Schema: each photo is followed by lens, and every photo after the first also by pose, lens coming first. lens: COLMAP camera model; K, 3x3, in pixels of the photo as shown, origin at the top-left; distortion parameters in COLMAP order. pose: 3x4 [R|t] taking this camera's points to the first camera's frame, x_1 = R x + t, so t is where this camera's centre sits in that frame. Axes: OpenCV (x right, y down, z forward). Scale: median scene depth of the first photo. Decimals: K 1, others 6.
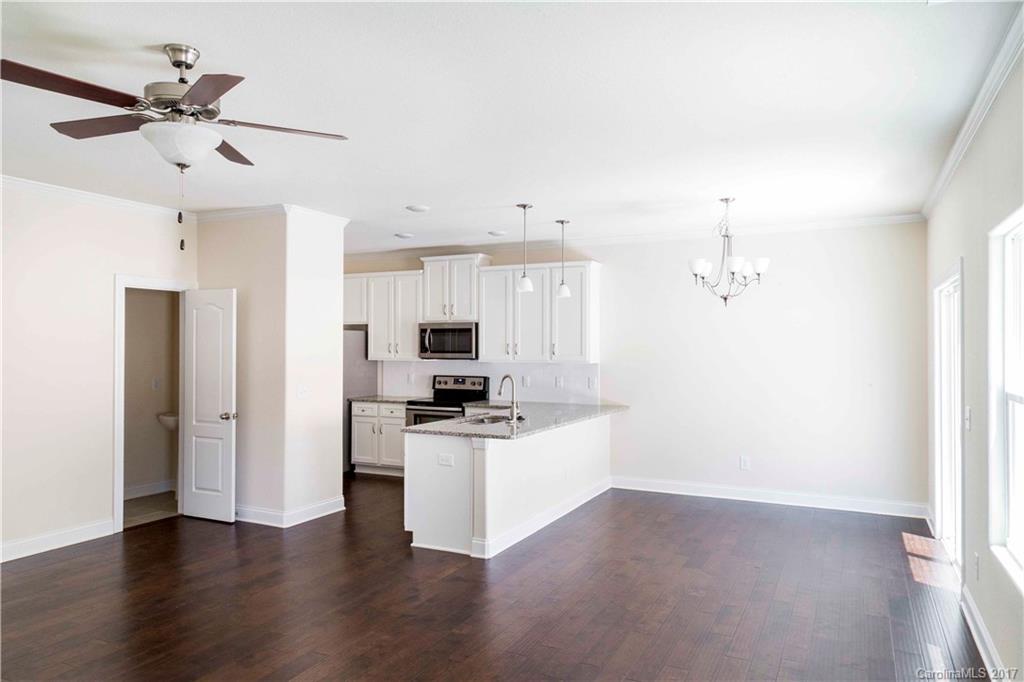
lens RADIAL K [[673.3, 0, 512.0], [0, 673.3, 341.0], [0, 0, 1]] dist [-0.004290, -0.000119]
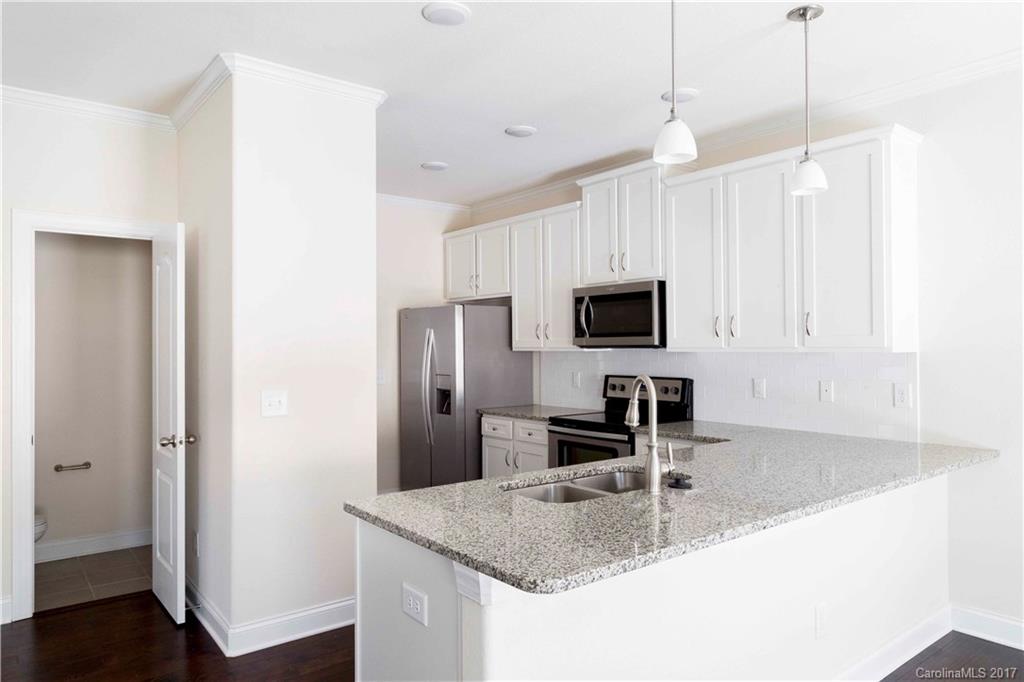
lens RADIAL K [[673.3, 0, 512.0], [0, 673.3, 341.0], [0, 0, 1]] dist [-0.004290, -0.000119]
pose [[0.904761, -0.011056, -0.425776, 0.069445], [0.011751, 0.999930, -0.000994, 0.020846], [0.425757, -0.004104, 0.904828, 0.436340]]
